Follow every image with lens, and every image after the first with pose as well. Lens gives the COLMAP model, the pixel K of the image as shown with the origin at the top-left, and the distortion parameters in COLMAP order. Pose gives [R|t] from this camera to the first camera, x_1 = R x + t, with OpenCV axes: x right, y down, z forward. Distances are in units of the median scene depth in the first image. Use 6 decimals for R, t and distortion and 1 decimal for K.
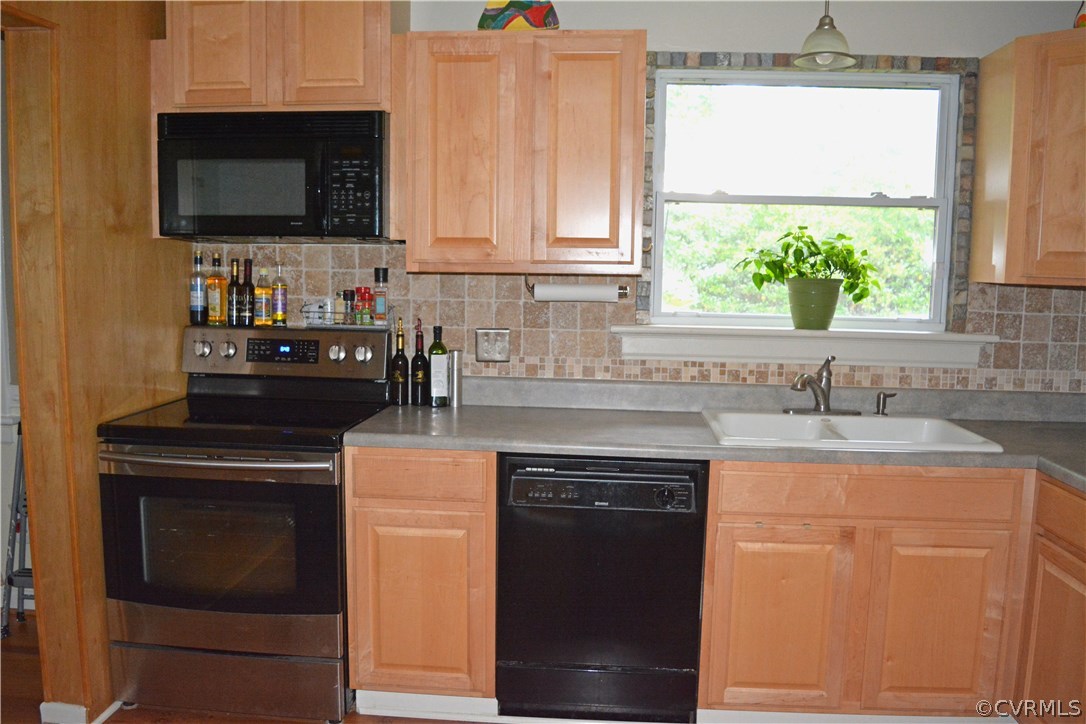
lens RADIAL K [[870.9, 0, 543.7], [0, 870.9, 370.2], [0, 0, 1]] dist [-0.082377, 0.000996]
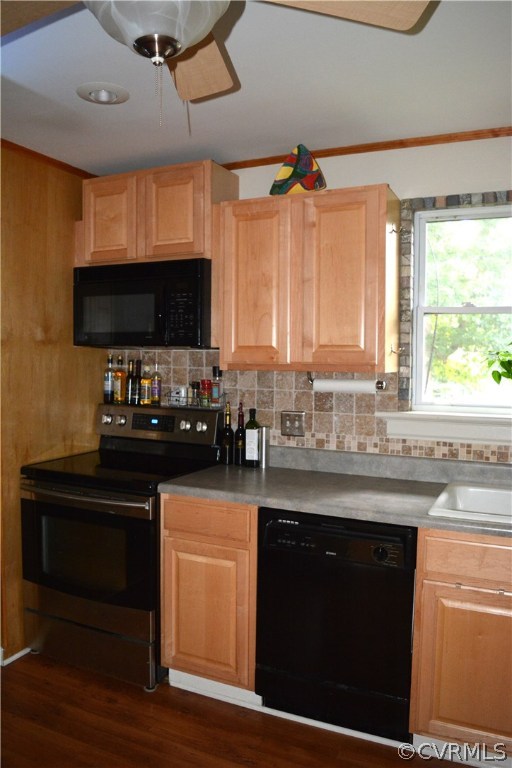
lens RADIAL K [[615.9, 0, 256.6], [0, 615.9, 380.4], [0, 0, 1]] dist [-0.082377, 0.000996]
pose [[0.930285, 0.007803, -0.366754, 0.267043], [-0.035910, 0.996909, -0.069877, -0.029985], [0.365075, 0.078176, 0.927690, 0.101032]]
